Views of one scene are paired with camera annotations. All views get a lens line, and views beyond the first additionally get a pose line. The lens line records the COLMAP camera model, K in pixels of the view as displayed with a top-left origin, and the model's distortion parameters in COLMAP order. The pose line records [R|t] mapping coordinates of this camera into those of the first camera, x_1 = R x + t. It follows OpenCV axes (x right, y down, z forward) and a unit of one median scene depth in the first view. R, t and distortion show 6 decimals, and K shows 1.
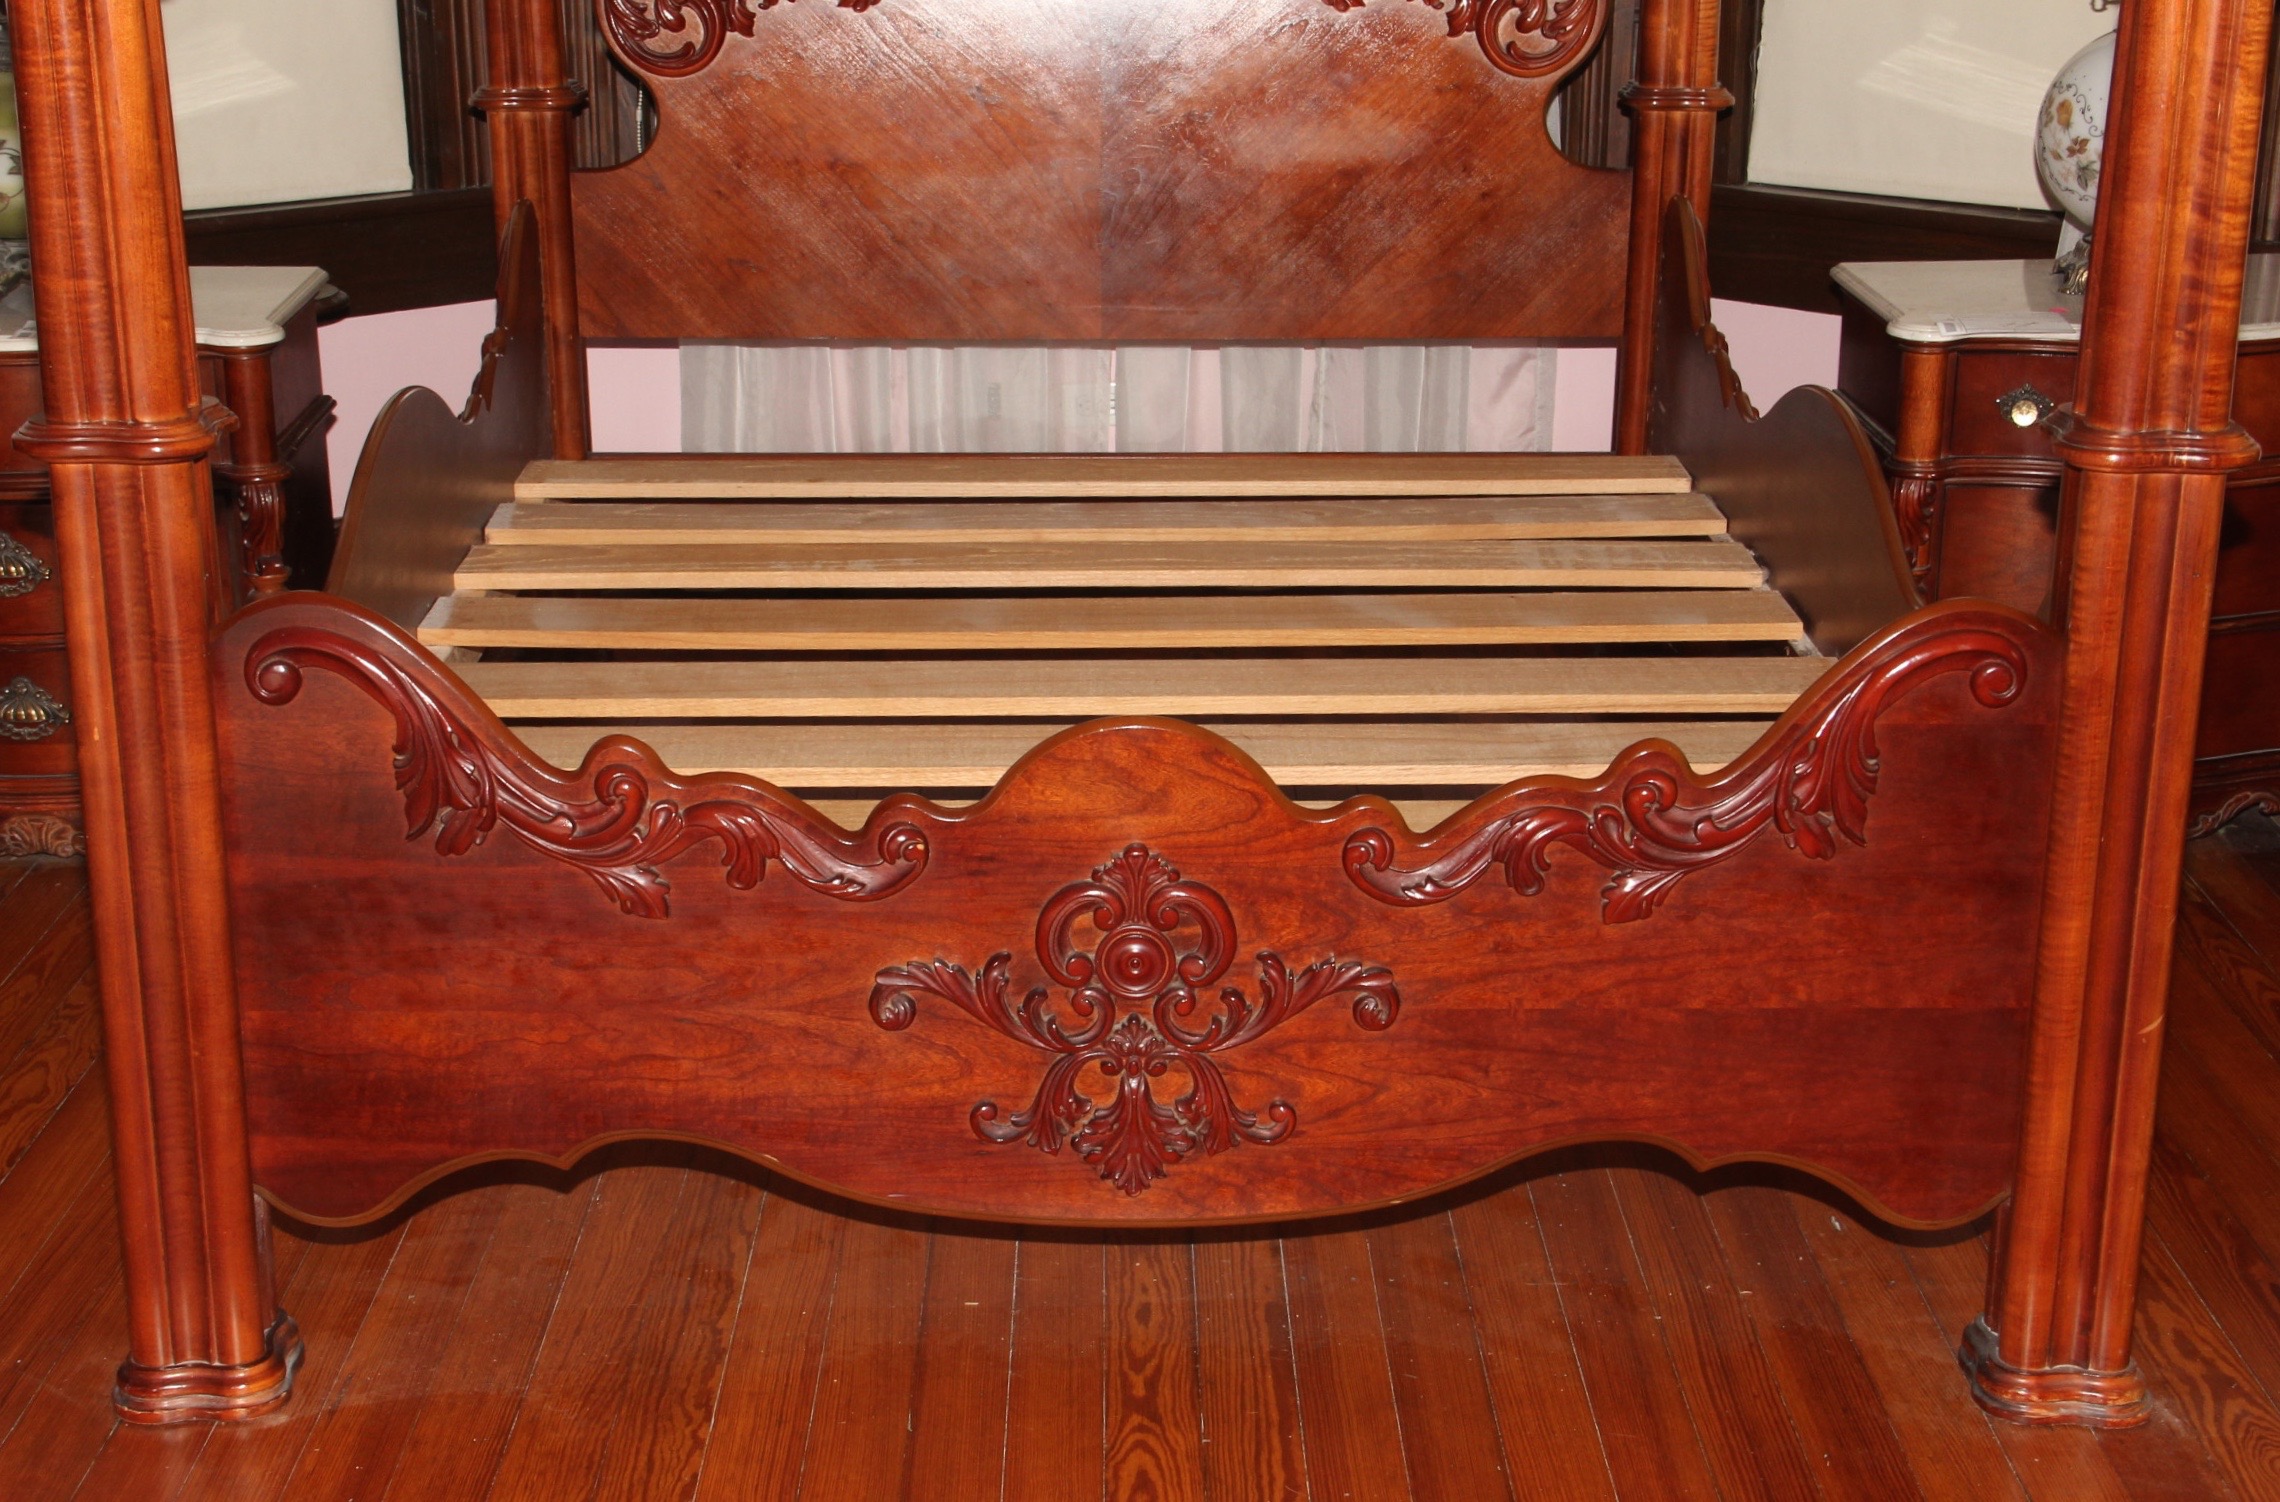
lens RADIAL K [[3241.1, 0, 1140.0], [0, 3241.1, 751.0], [0, 0, 1]] dist [0.025311, 0.123589]
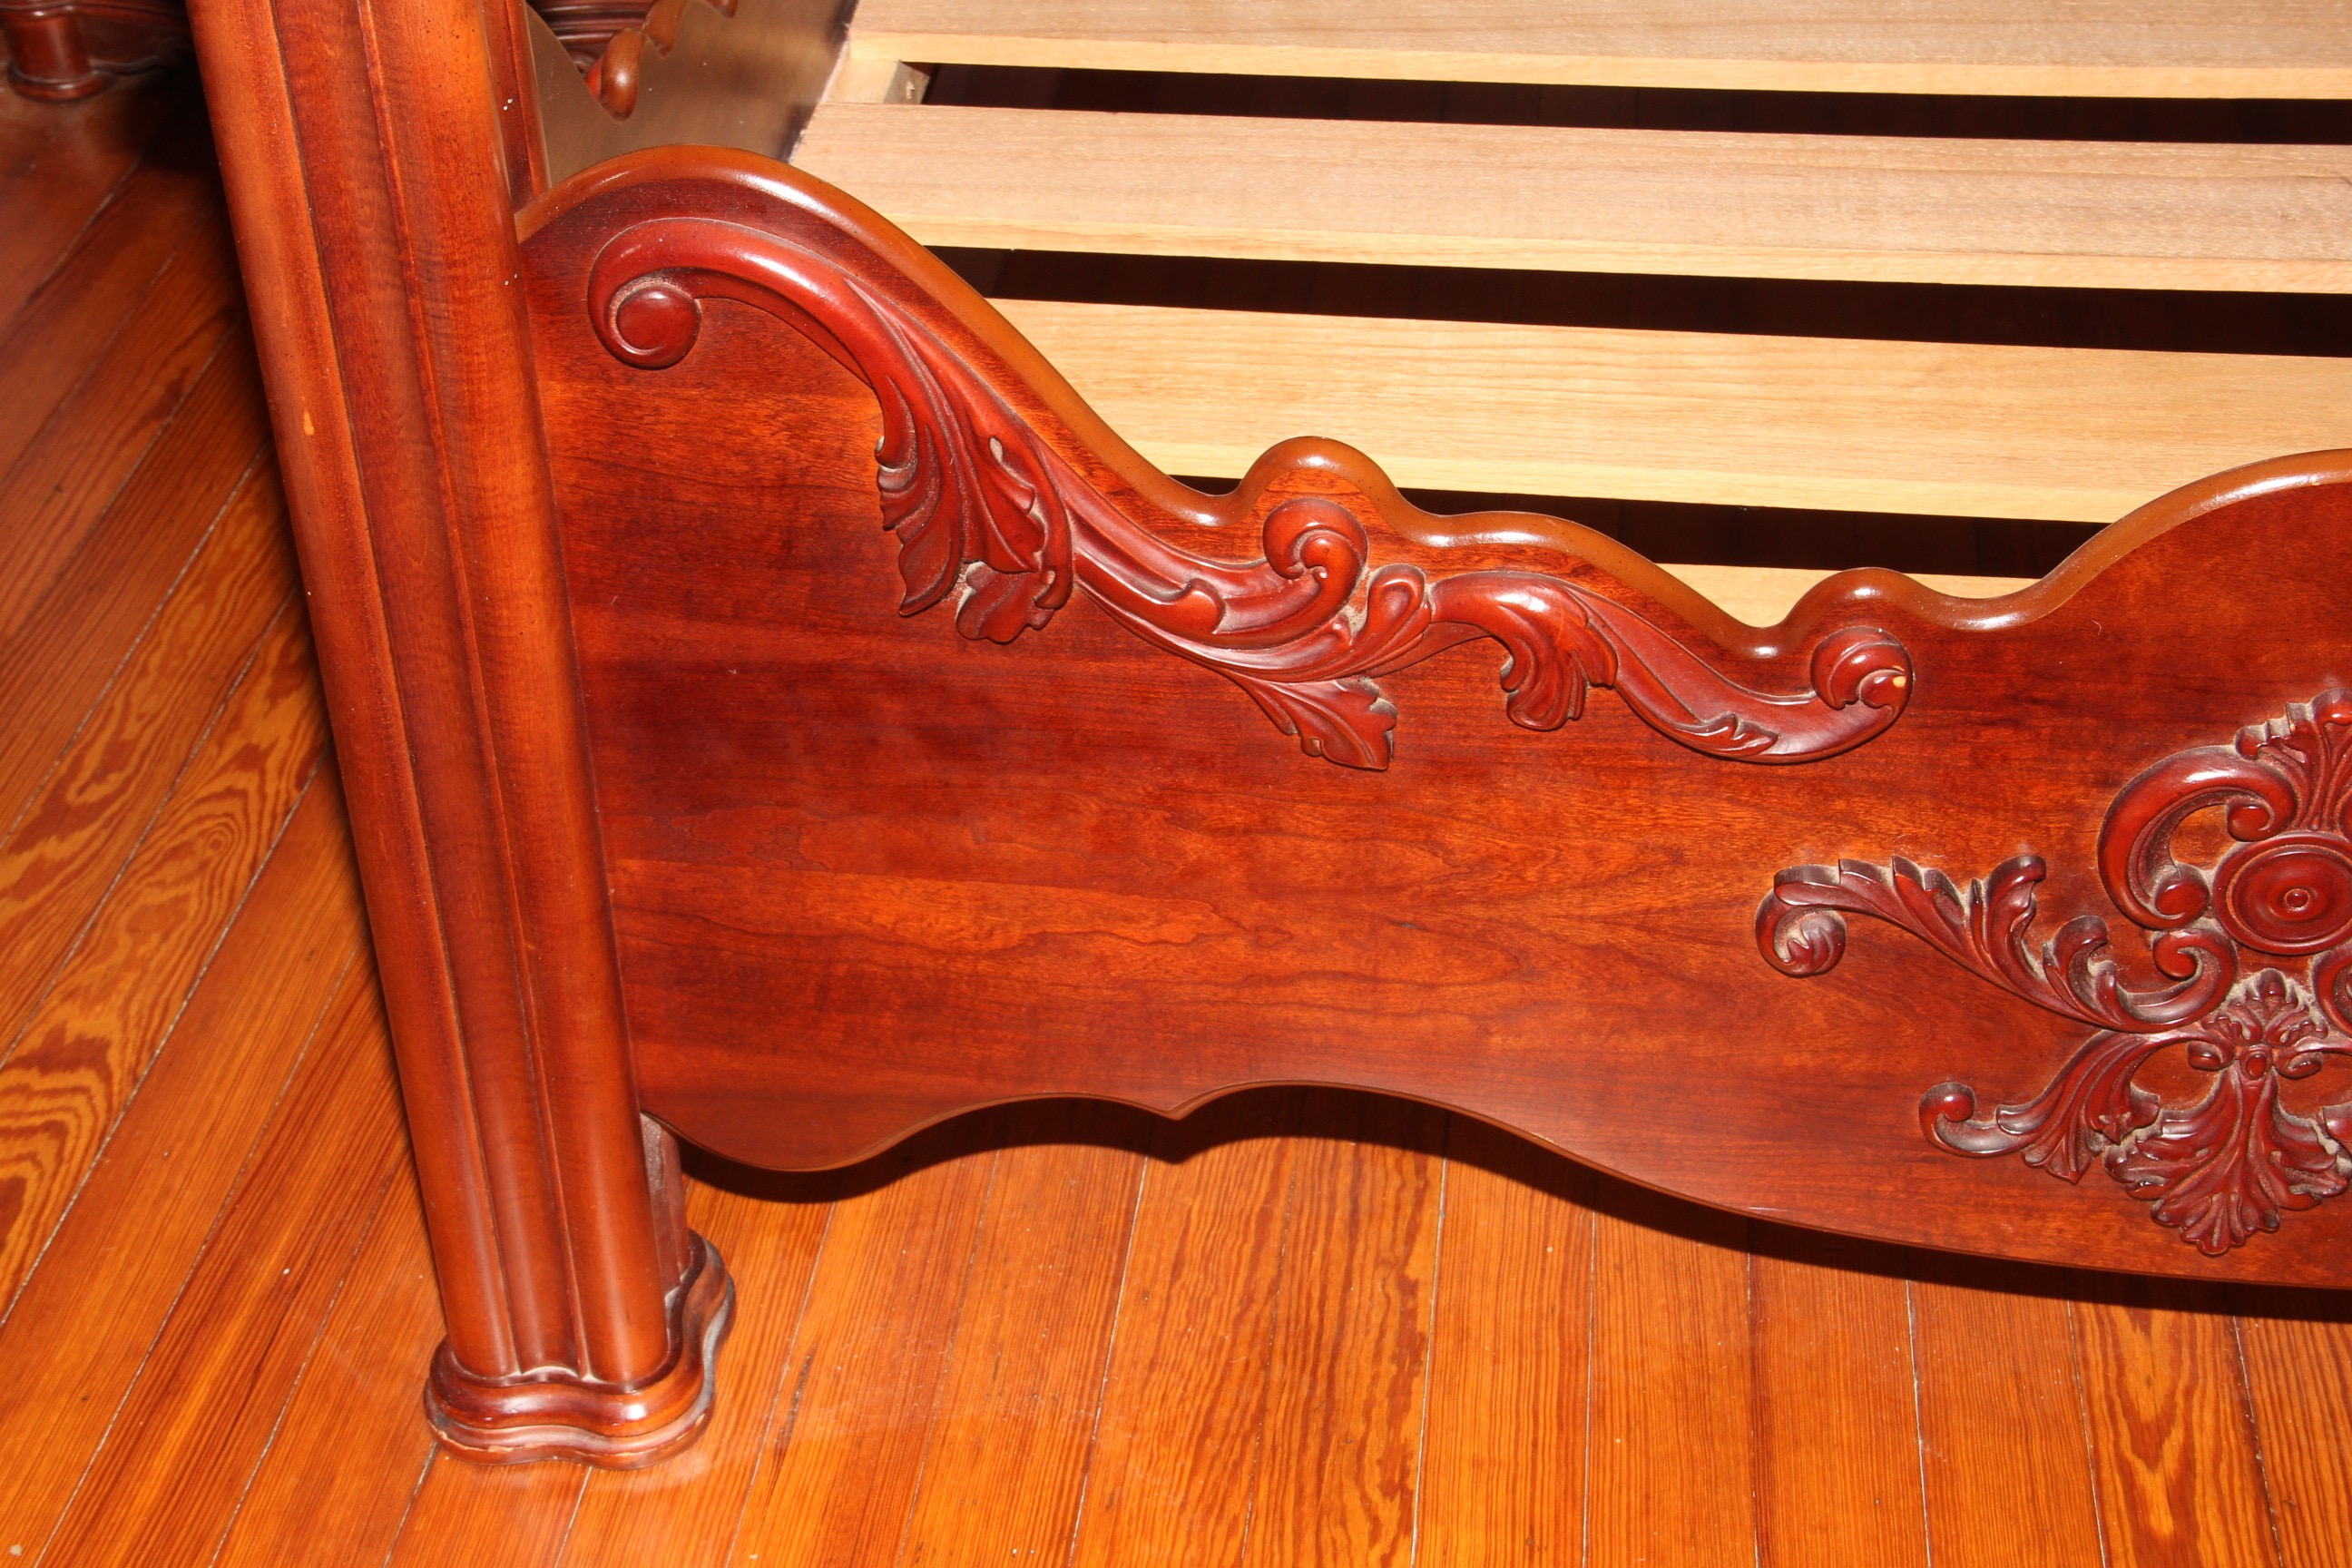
lens RADIAL K [[3468.7, 0, 1176.0], [0, 3468.7, 784.0], [0, 0, 1]] dist [0.008346, 0.874803]
pose [[0.989580, 0.070756, -0.125400, -0.107717], [-0.026462, 0.945463, 0.324652, -0.125010], [0.141532, -0.317951, 0.937484, 0.462329]]
